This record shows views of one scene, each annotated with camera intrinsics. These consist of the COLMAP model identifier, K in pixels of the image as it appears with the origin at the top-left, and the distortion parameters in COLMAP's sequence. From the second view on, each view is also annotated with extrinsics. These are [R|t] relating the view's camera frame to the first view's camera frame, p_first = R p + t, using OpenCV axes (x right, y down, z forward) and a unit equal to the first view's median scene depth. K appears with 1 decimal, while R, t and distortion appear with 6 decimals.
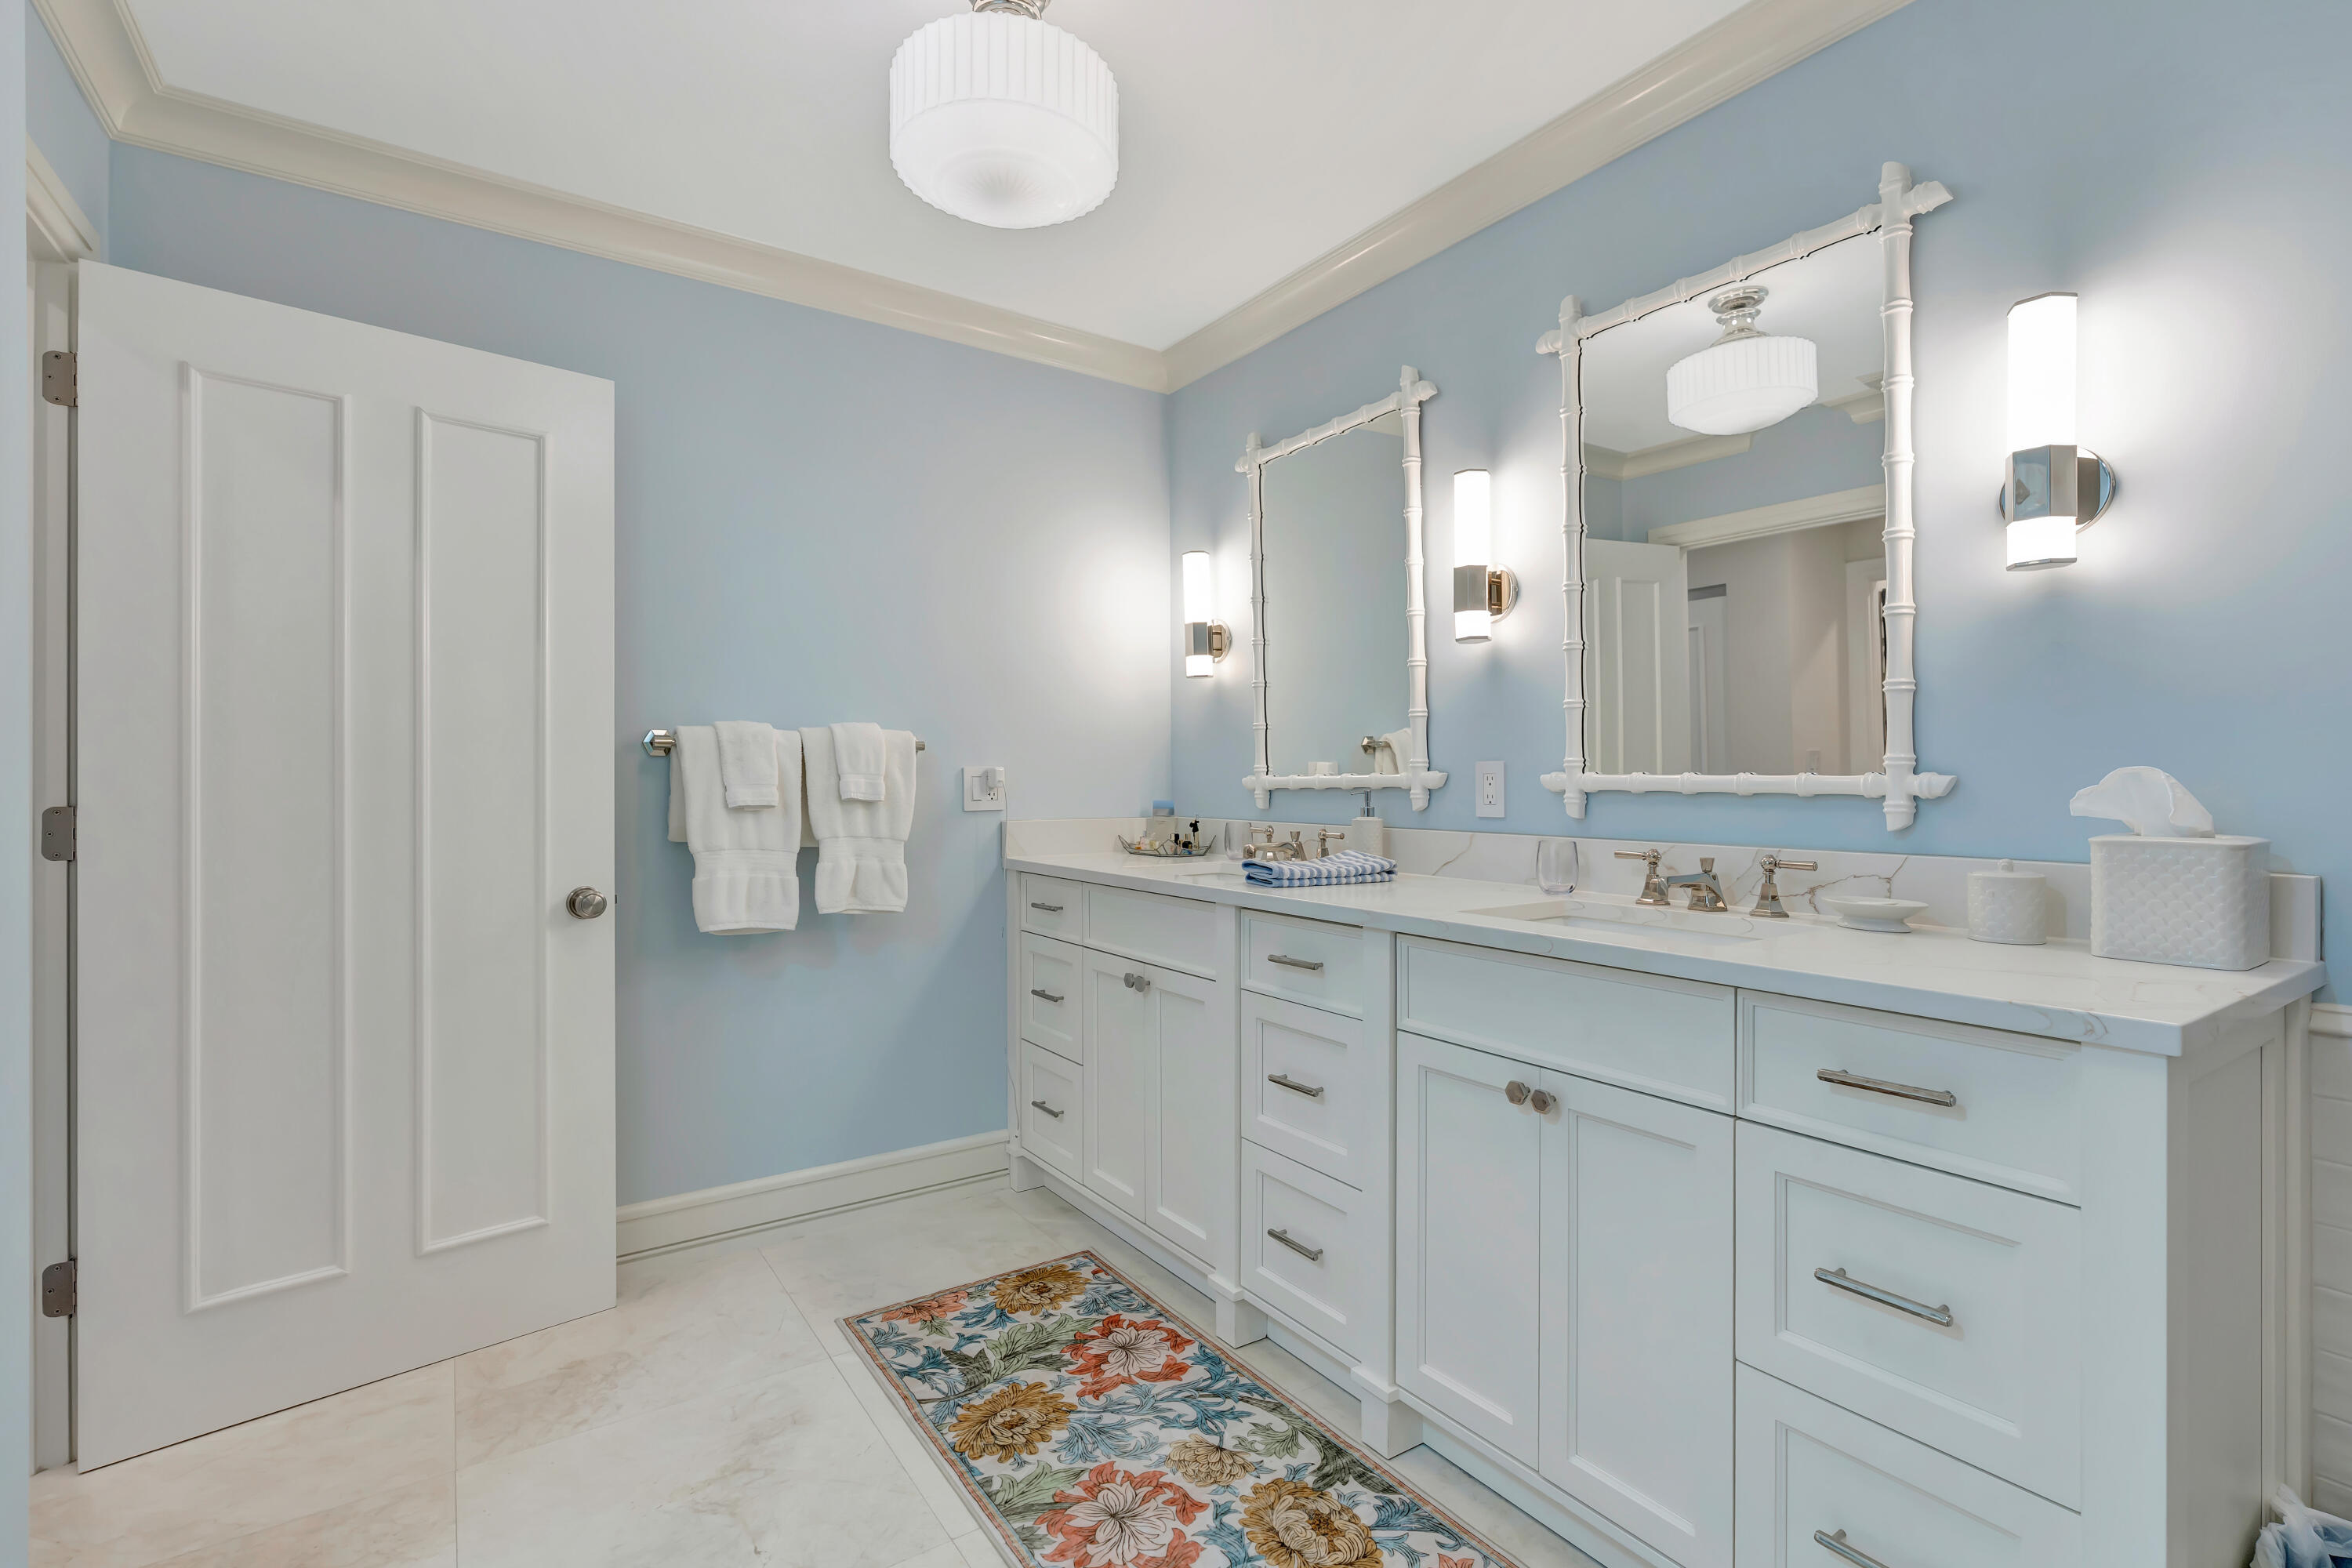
lens RADIAL K [[1072.3, 0, 1182.8], [0, 1072.3, 775.1], [0, 0, 1]] dist [-0.002537, 0.000514]
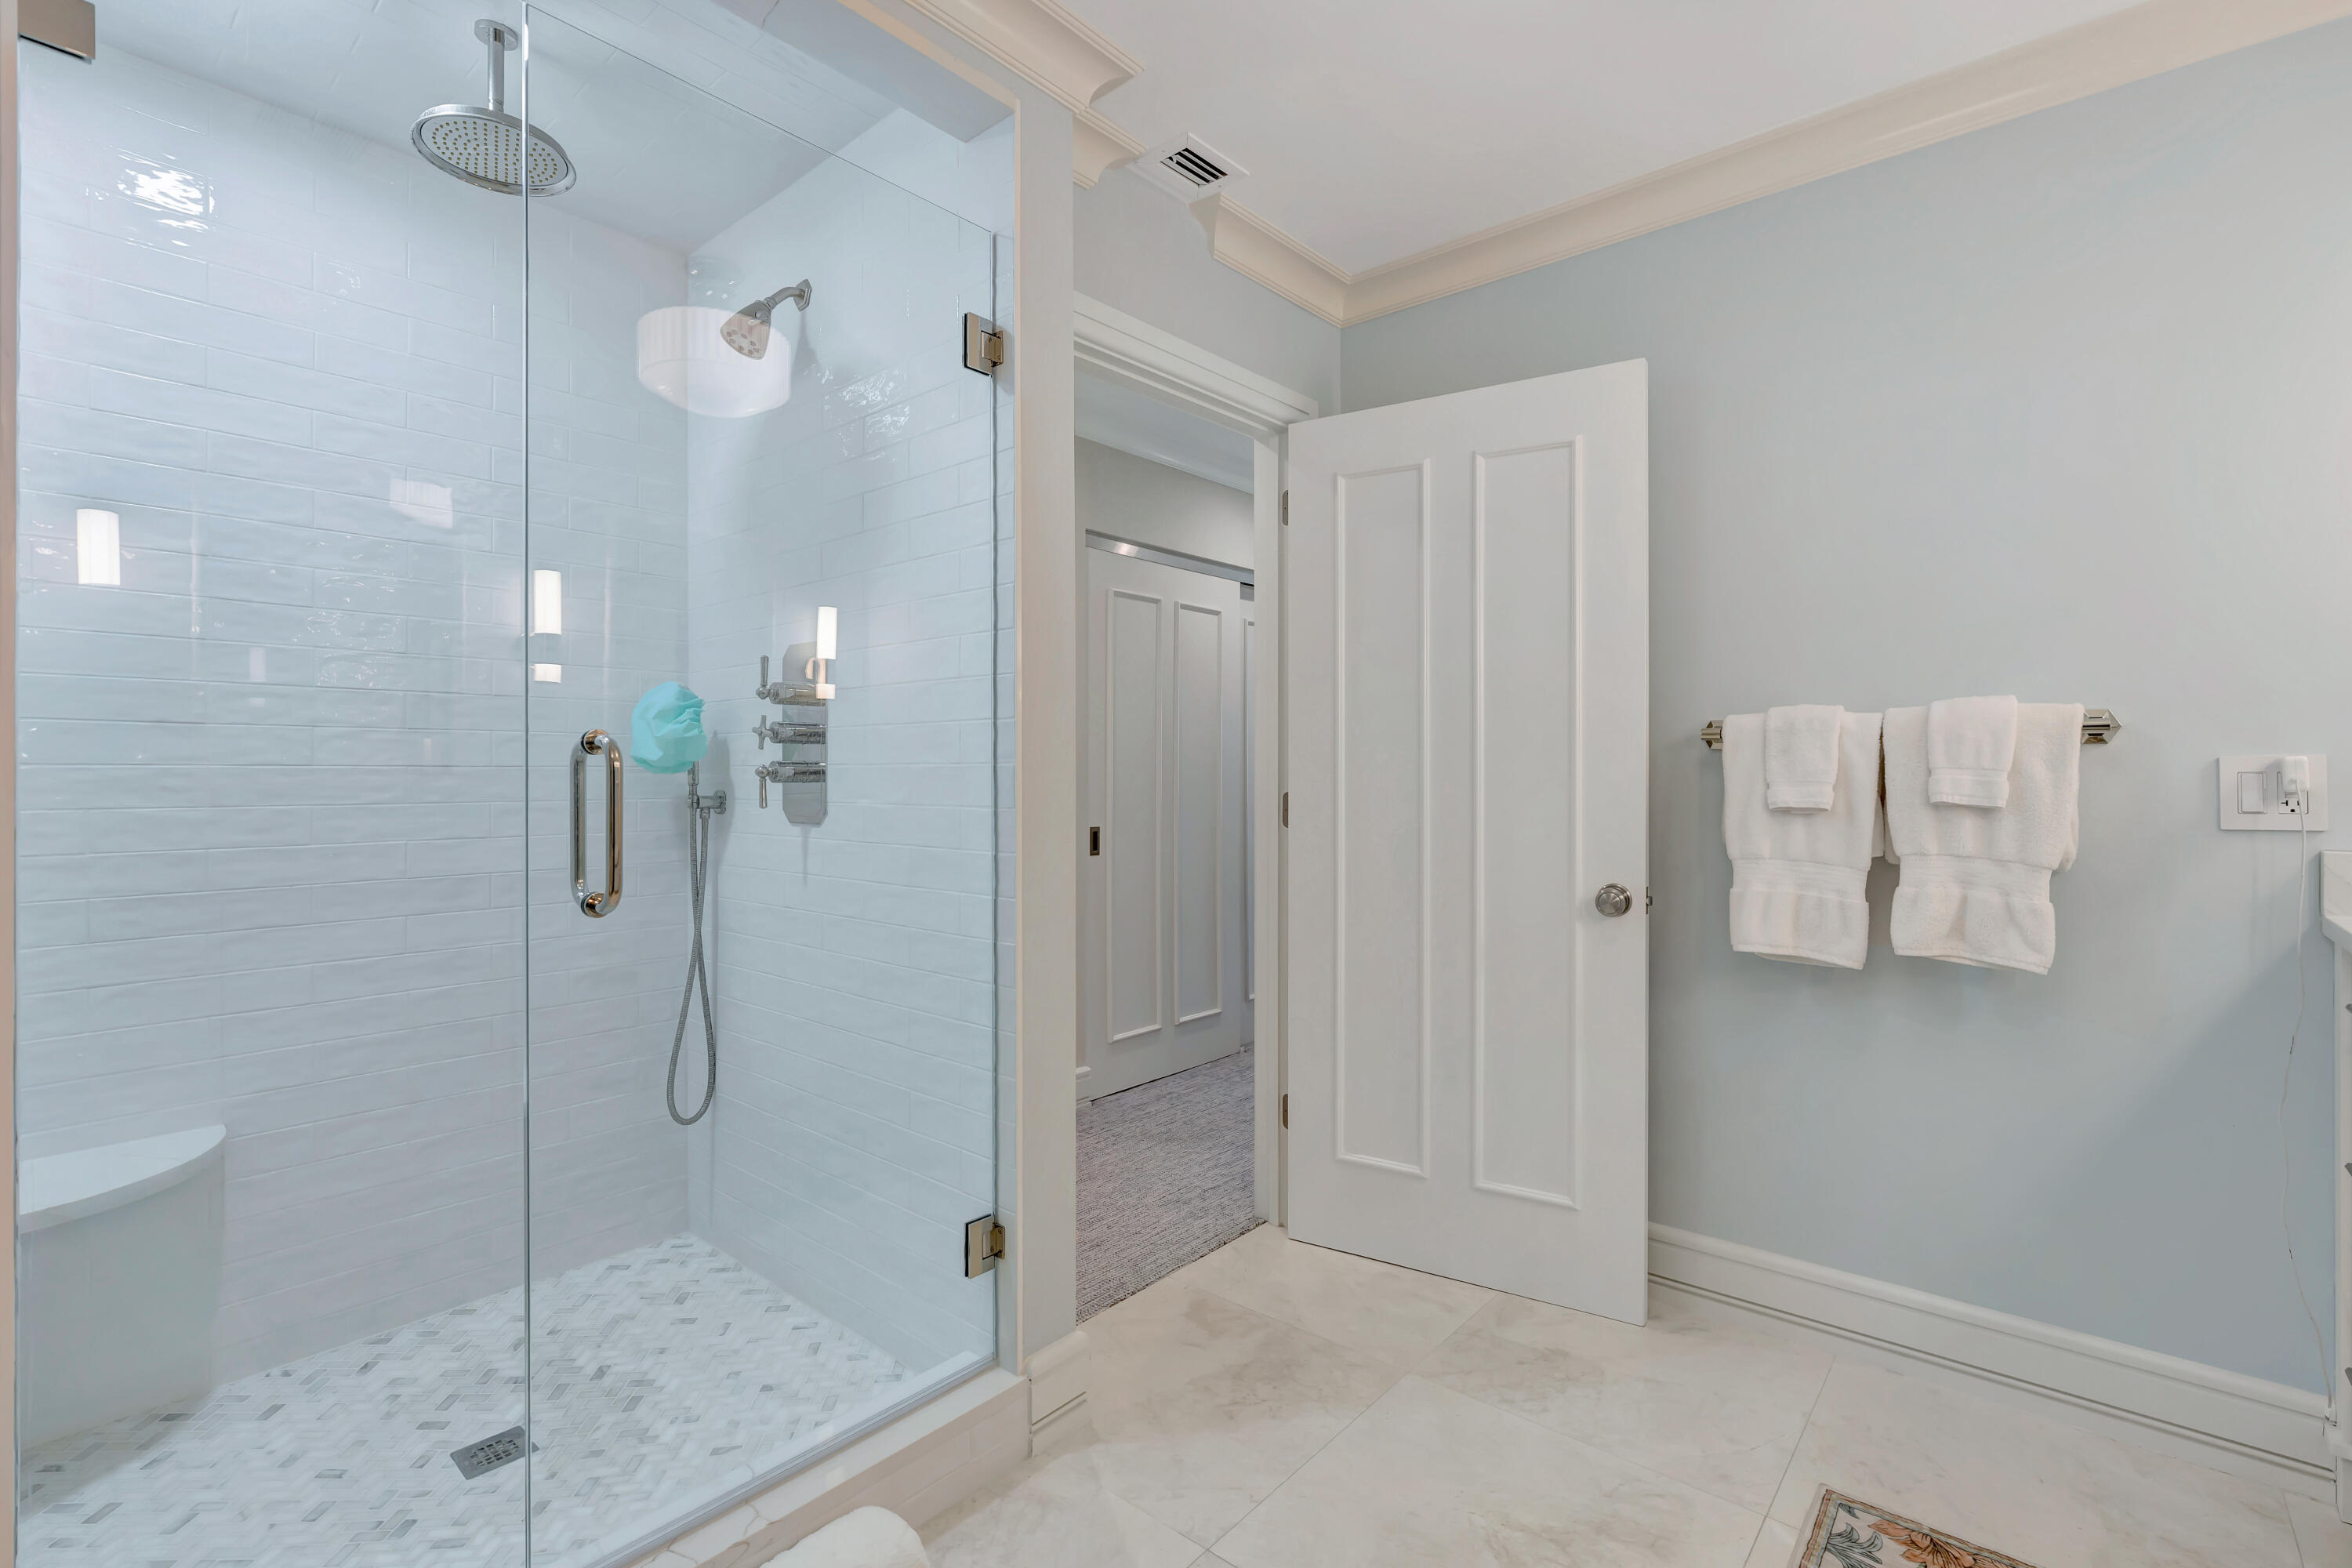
lens RADIAL K [[1072.3, 0, 1182.8], [0, 1072.3, 775.1], [0, 0, 1]] dist [-0.002537, 0.000514]
pose [[0.262310, 0.002878, -0.964979, 0.282653], [-0.000062, 0.999996, 0.002965, 0.001228], [0.964984, -0.000718, 0.262309, 0.351655]]
